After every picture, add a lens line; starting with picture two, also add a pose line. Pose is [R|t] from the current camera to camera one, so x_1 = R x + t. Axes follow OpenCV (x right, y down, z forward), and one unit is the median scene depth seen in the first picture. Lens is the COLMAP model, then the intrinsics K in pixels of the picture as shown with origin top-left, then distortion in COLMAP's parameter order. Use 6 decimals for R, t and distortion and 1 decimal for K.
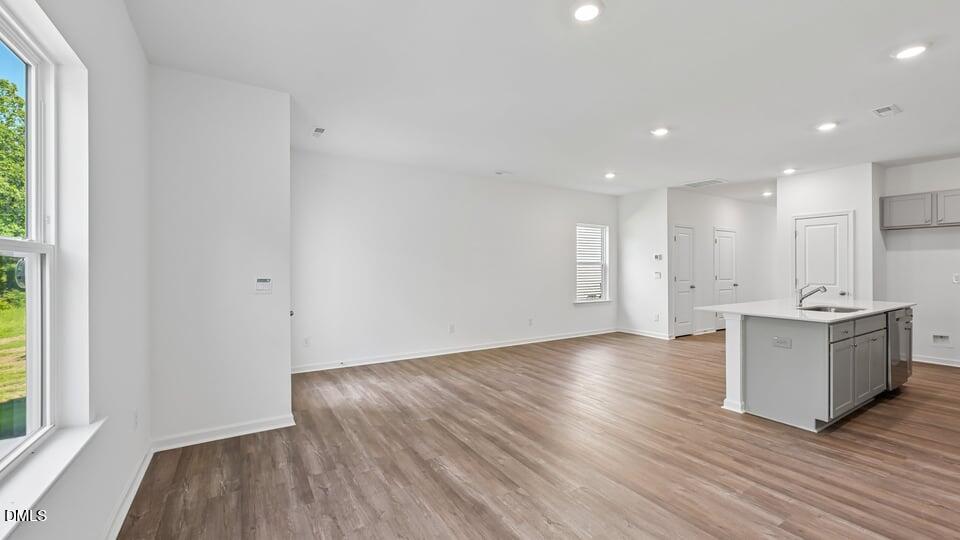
lens RADIAL K [[391.1, 0, 478.1], [0, 391.1, 264.1], [0, 0, 1]] dist [-0.000506, -0.000098]
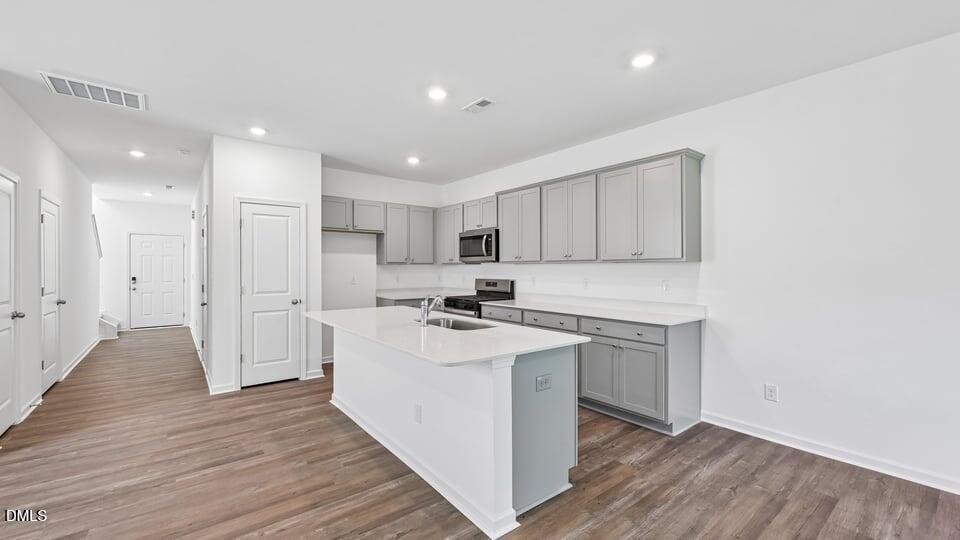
lens RADIAL K [[391.1, 0, 479.0], [0, 391.1, 267.7], [0, 0, 1]] dist [-0.000506, -0.000098]
pose [[-0.118106, 0.001713, 0.993000, 0.089145], [-0.008048, 0.999964, -0.002683, 0.002173], [-0.992968, -0.008309, -0.118088, 0.947093]]
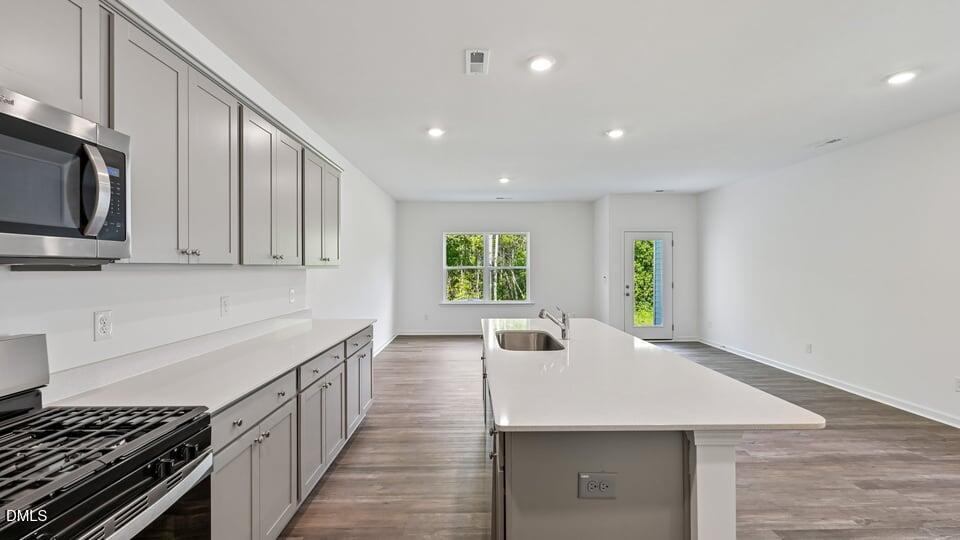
lens RADIAL K [[391.1, 0, 479.4], [0, 391.1, 269.0], [0, 0, 1]] dist [-0.000506, -0.000098]
pose [[-0.506935, 0.004381, -0.861973, 1.408819], [0.010395, 0.999945, -0.001031, -0.010995], [0.861921, -0.009482, -0.506953, 1.165789]]
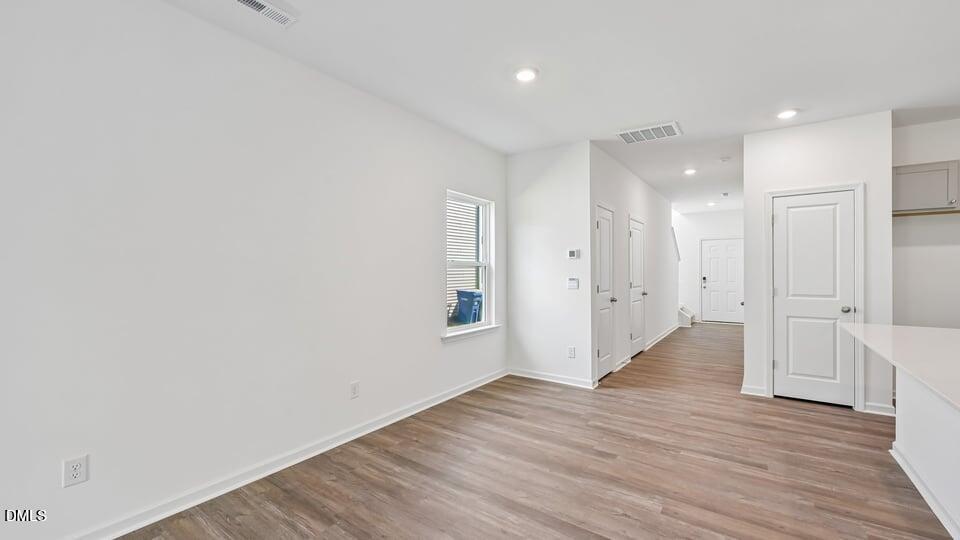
lens RADIAL K [[391.1, 0, 482.2], [0, 391.1, 270.3], [0, 0, 1]] dist [-0.000506, -0.000098]
pose [[0.919047, -0.000124, 0.394147, 0.148339], [-0.002602, 0.999976, 0.006381, 0.007794], [-0.394138, -0.006890, 0.919025, 0.848061]]
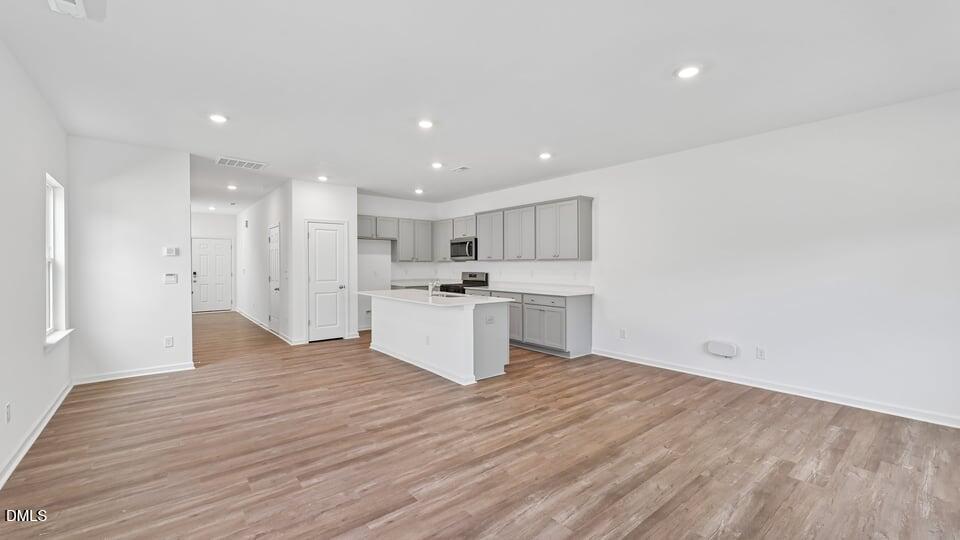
lens RADIAL K [[391.1, 0, 481.3], [0, 391.1, 265.6], [0, 0, 1]] dist [-0.000506, -0.000098]
pose [[-0.140991, -0.001712, 0.990009, -0.480277], [-0.006804, 0.999977, 0.000760, 0.003728], [-0.989988, -0.006629, -0.140999, 0.975981]]
